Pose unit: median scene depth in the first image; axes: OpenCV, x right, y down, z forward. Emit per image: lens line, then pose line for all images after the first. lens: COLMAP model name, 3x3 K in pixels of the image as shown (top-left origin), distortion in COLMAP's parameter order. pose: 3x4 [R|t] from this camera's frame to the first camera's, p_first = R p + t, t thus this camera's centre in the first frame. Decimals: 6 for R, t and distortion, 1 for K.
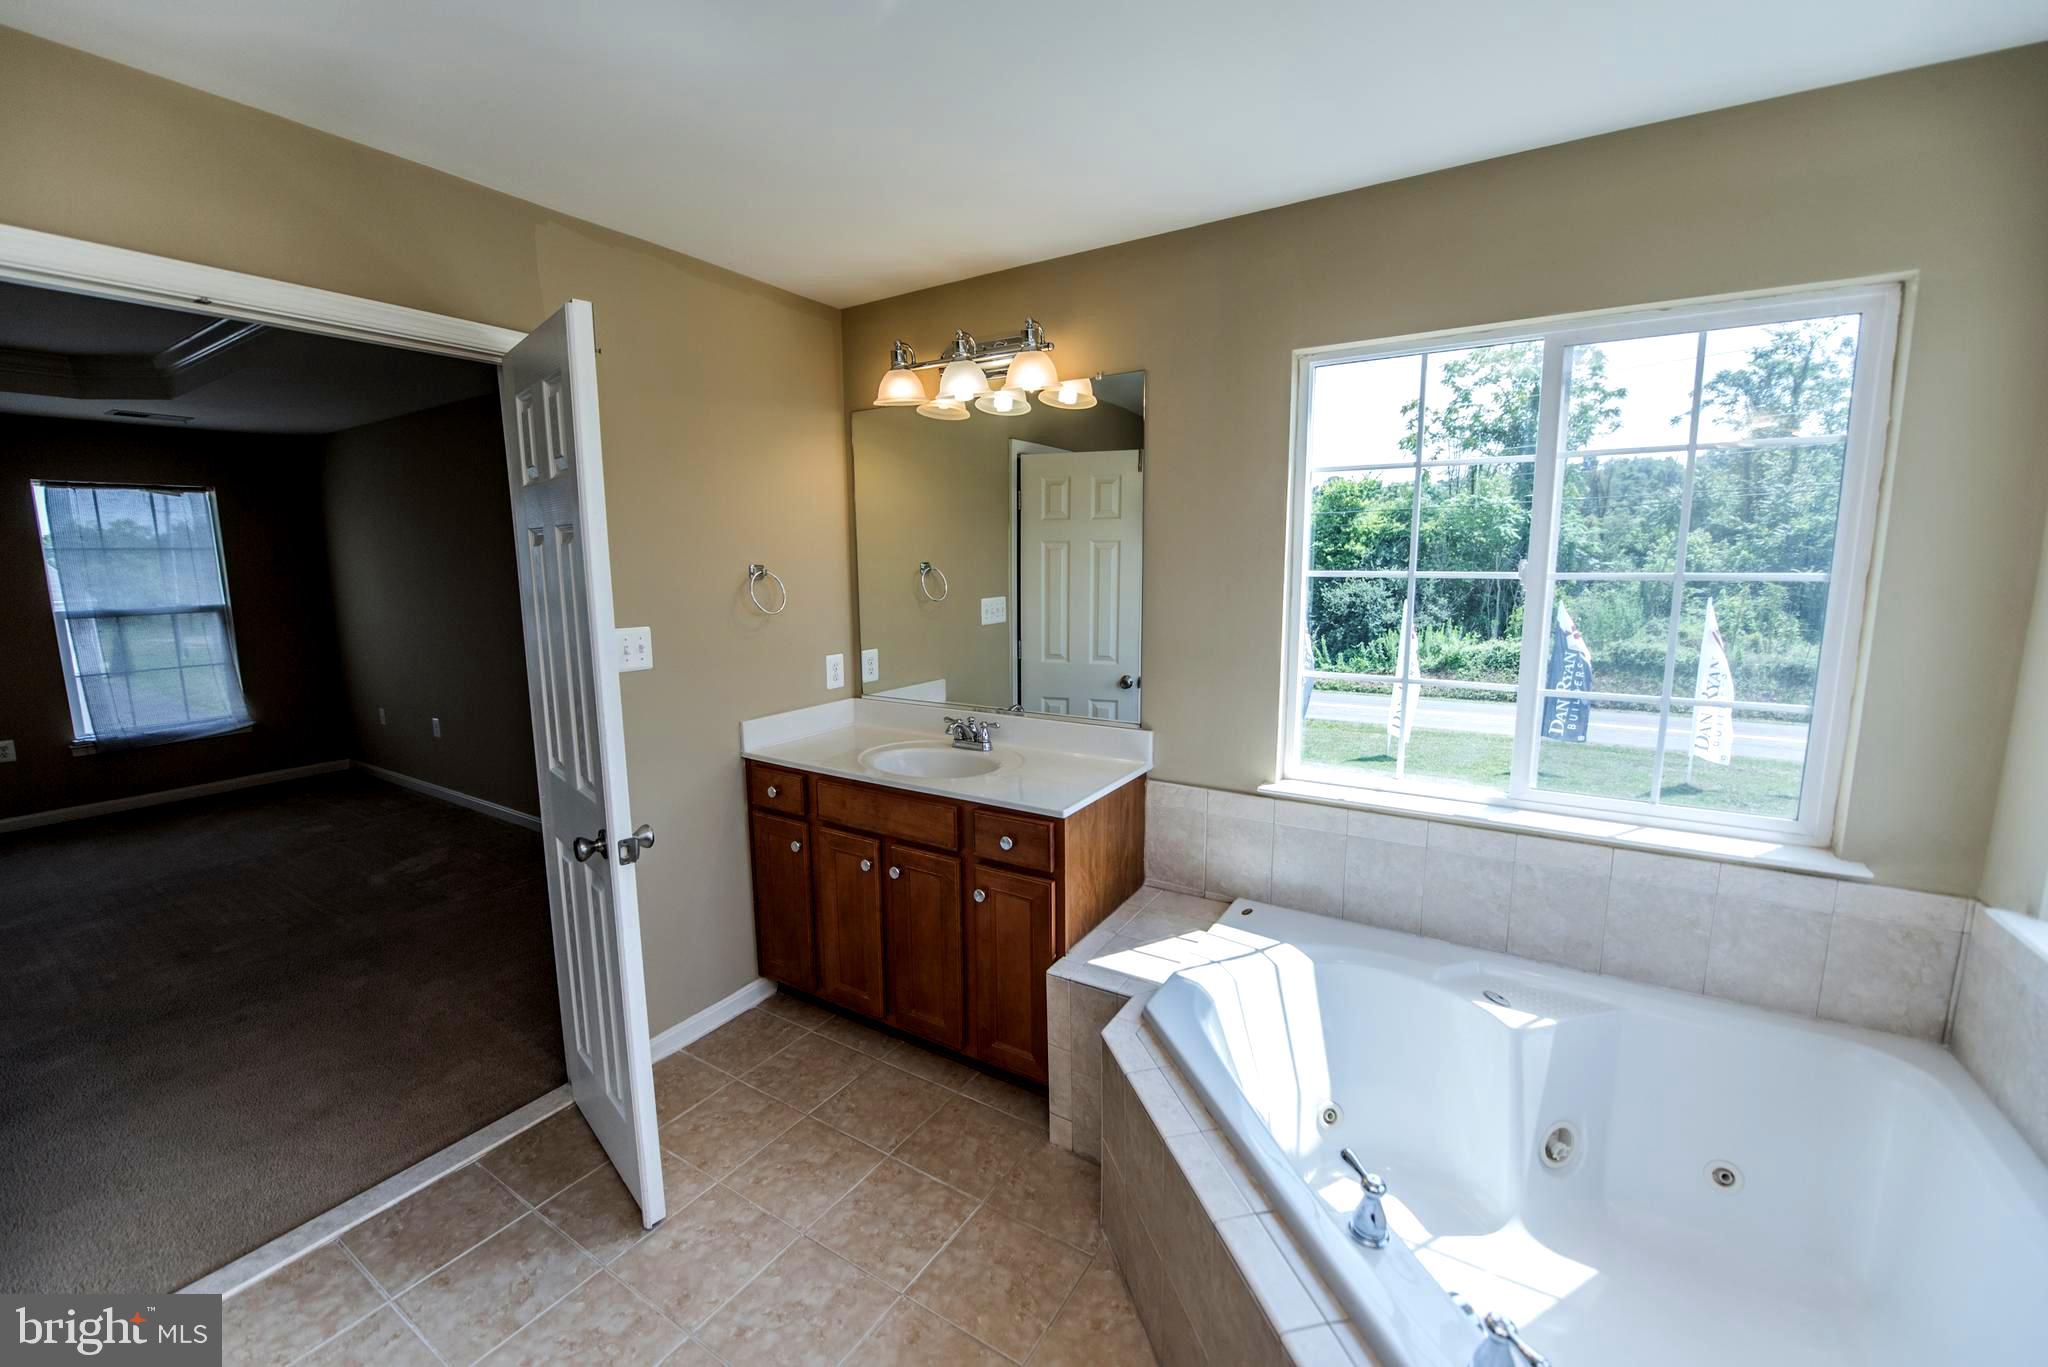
lens RADIAL K [[833.3, 0, 1013.7], [0, 833.3, 683.8], [0, 0, 1]] dist [-0.017686, 0.000102]
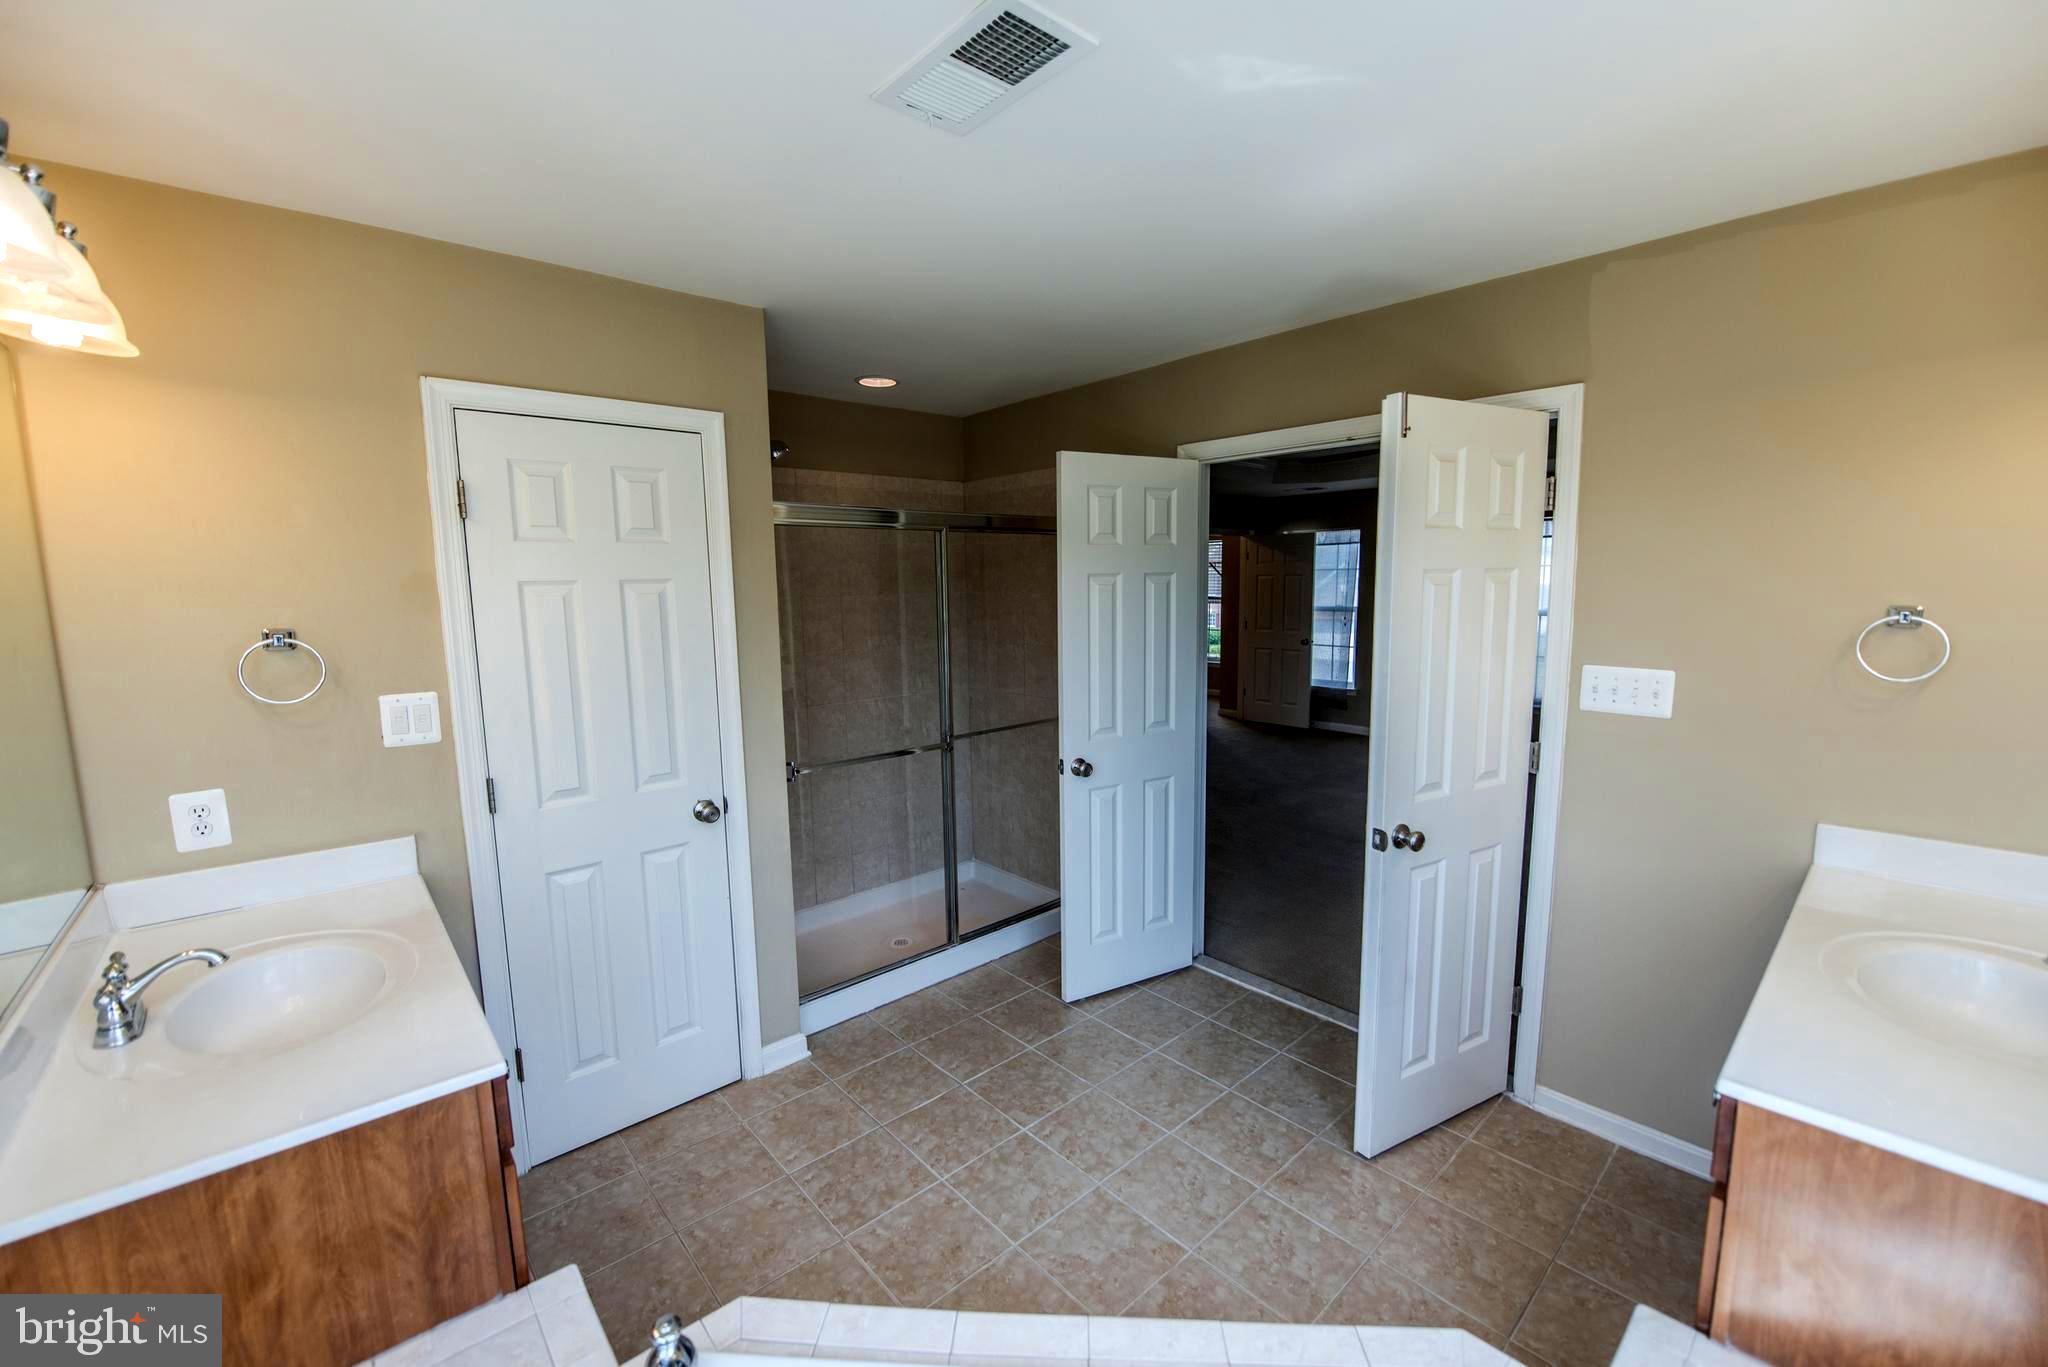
lens RADIAL K [[816.0, 0, 1018.4], [0, 816.0, 683.6], [0, 0, 1]] dist [-0.017721, -0.000288]
pose [[-0.285691, 0.128660, -0.949646, 0.760359], [-0.124793, 0.977514, 0.169979, -0.151619], [0.950162, 0.167071, -0.263211, 0.757748]]
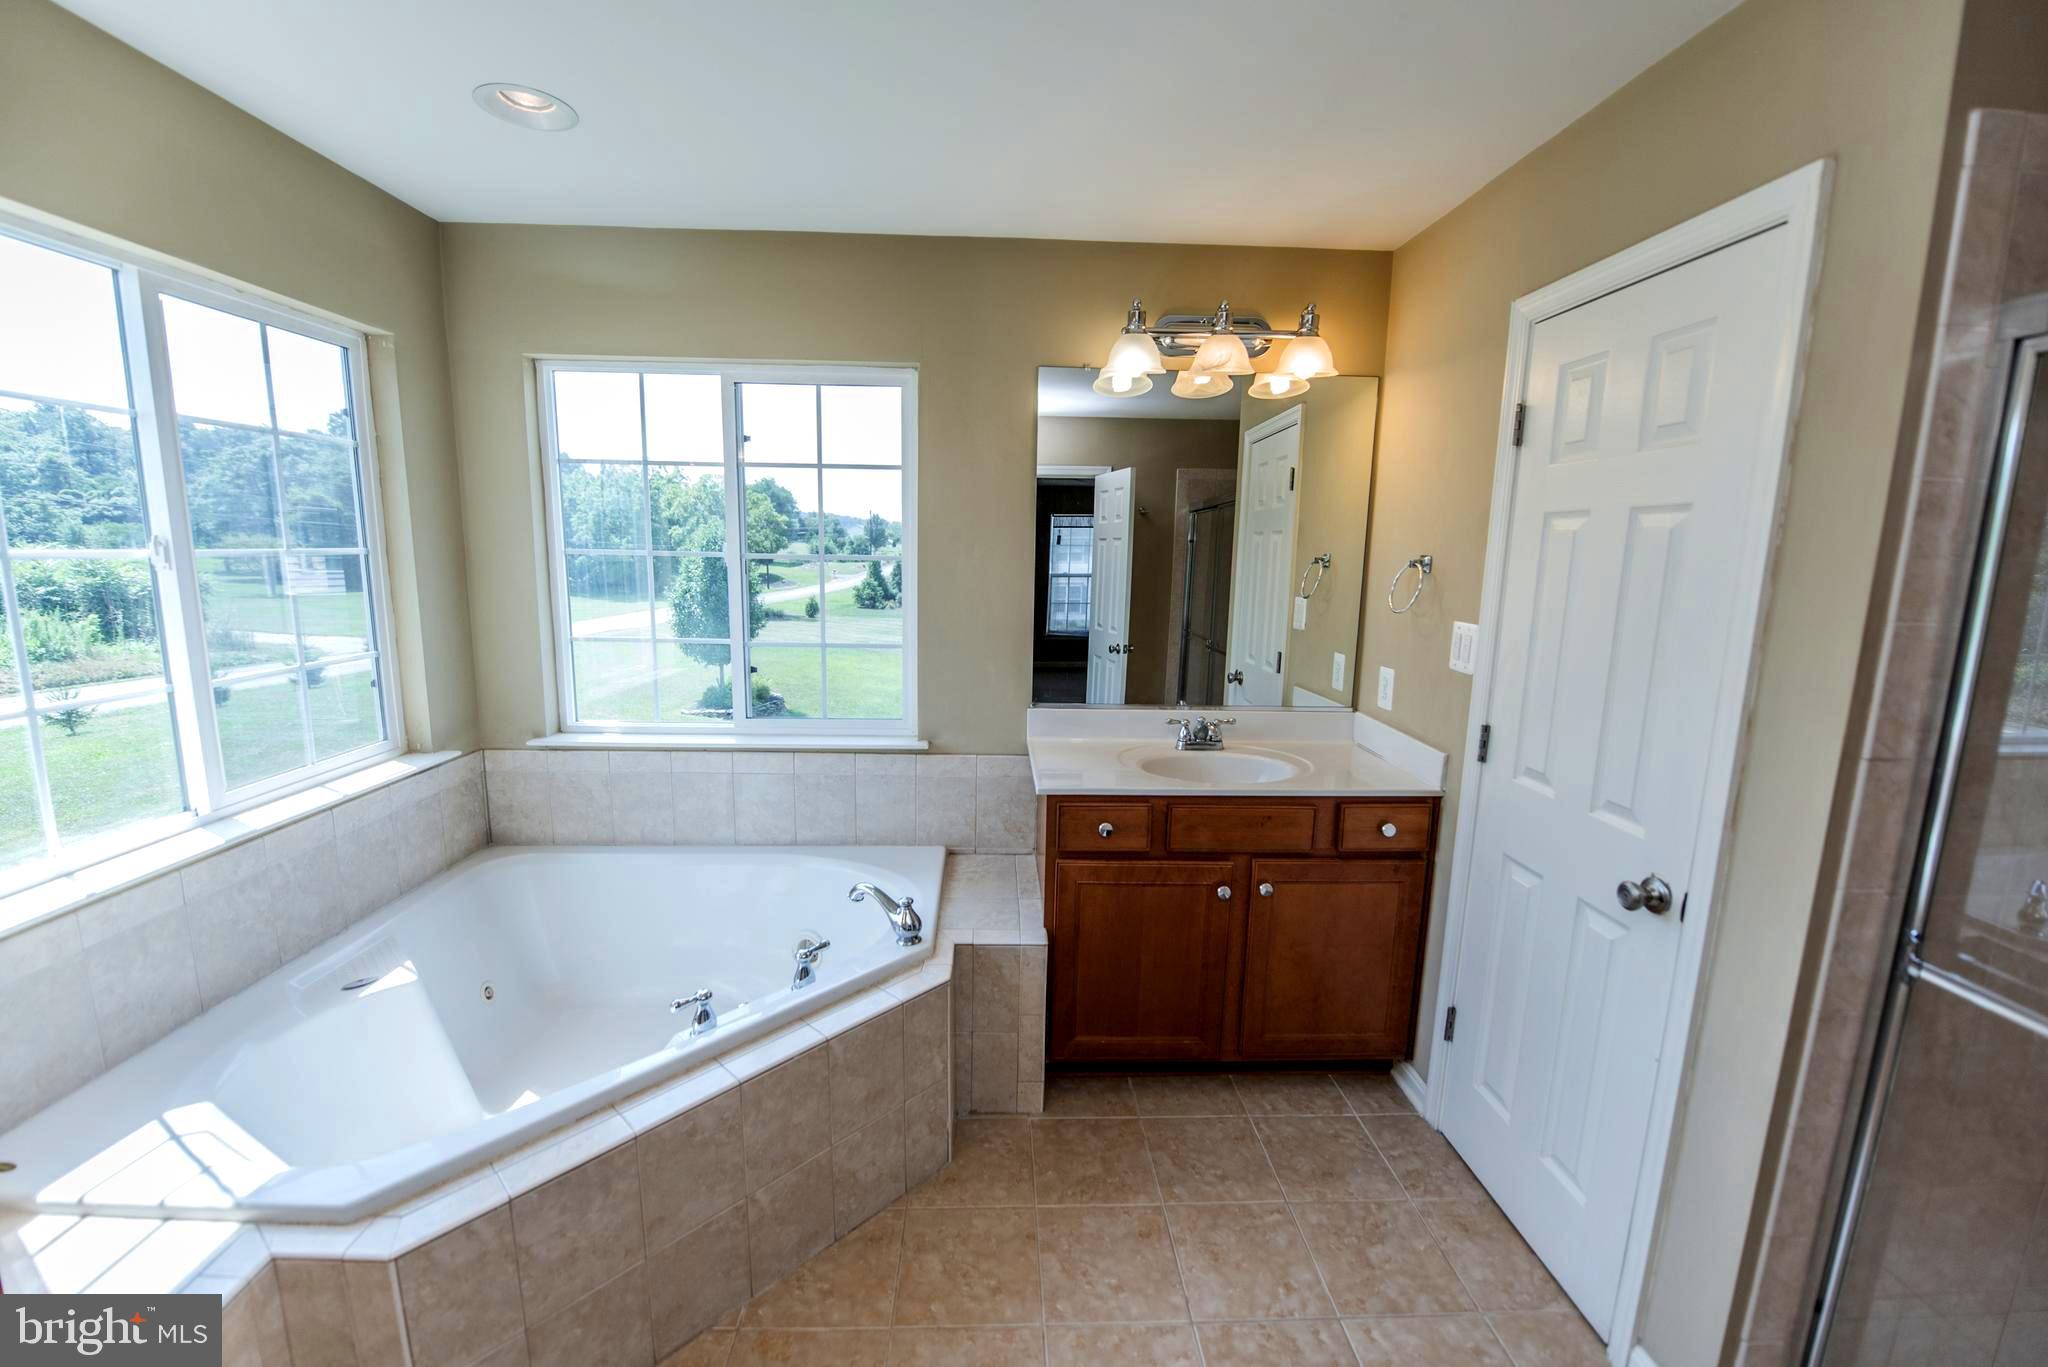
lens RADIAL K [[833.3, 0, 1013.7], [0, 833.3, 683.8], [0, 0, 1]] dist [-0.017686, 0.000102]
pose [[-0.550944, -0.140456, 0.822638, -0.650781], [0.112056, 0.964358, 0.239700, -0.120816], [-0.826985, 0.224243, -0.515568, 0.843470]]
